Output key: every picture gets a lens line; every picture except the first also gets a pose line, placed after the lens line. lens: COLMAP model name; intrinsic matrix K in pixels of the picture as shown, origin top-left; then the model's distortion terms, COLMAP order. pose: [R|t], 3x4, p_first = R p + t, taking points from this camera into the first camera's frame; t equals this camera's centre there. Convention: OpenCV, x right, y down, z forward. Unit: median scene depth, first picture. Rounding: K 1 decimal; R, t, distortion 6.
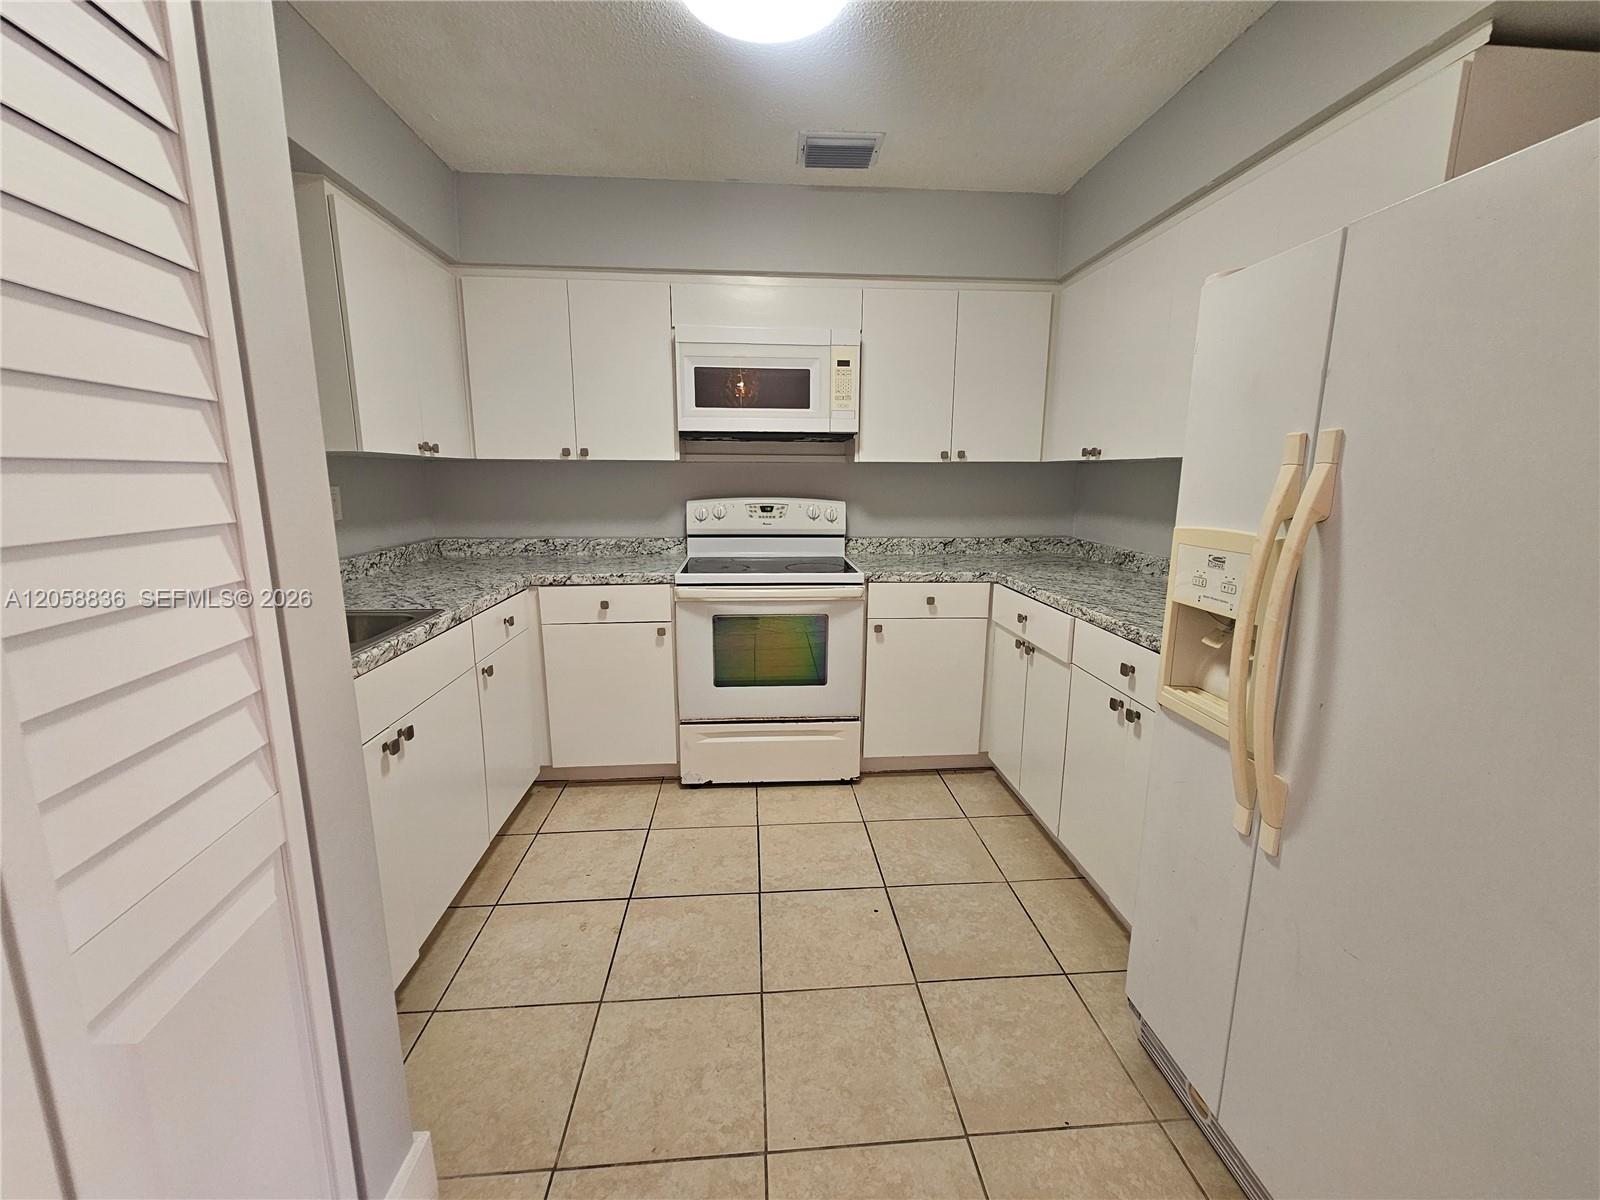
lens RADIAL K [[651.3, 0, 802.9], [0, 651.3, 597.7], [0, 0, 1]] dist [-0.001169, 0.000231]
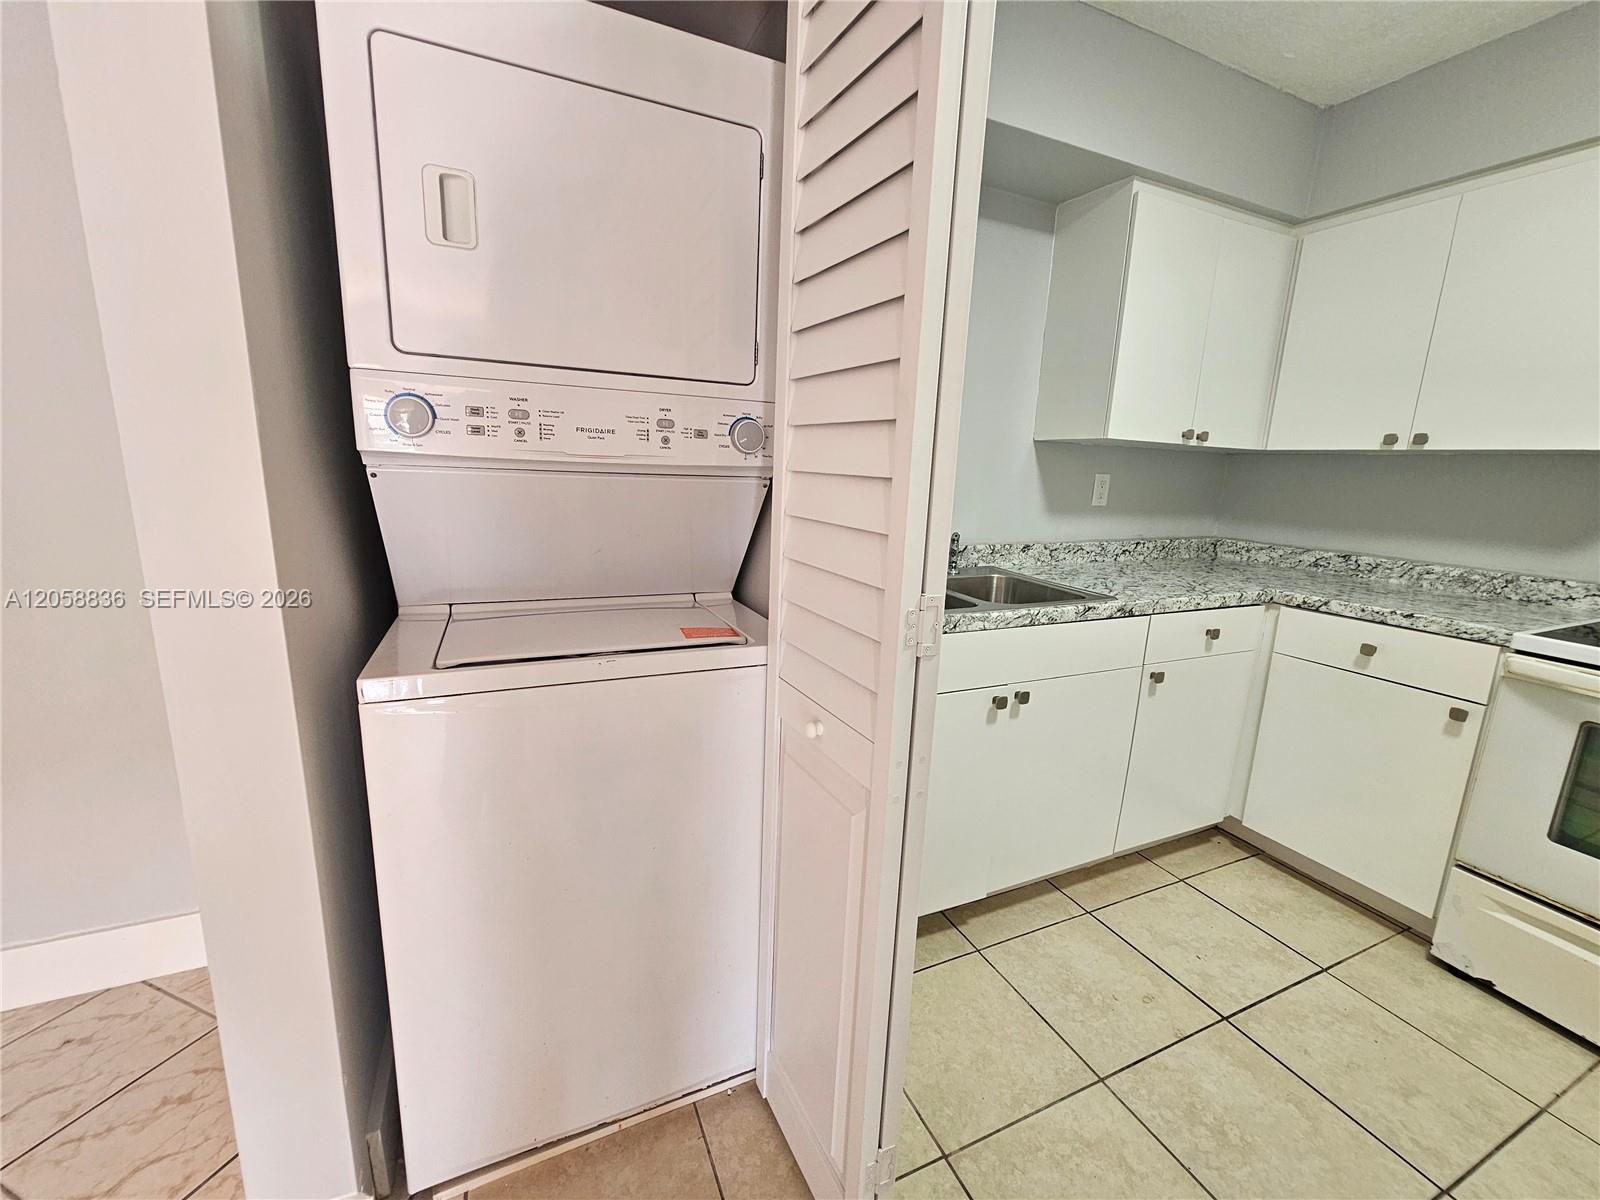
lens RADIAL K [[651.3, 0, 802.9], [0, 651.3, 597.7], [0, 0, 1]] dist [-0.001169, 0.000231]
pose [[0.335437, 0.198351, -0.920945, 0.135829], [-0.208085, 0.969037, 0.132918, -0.010334], [0.918794, 0.147049, 0.366325, 0.155828]]
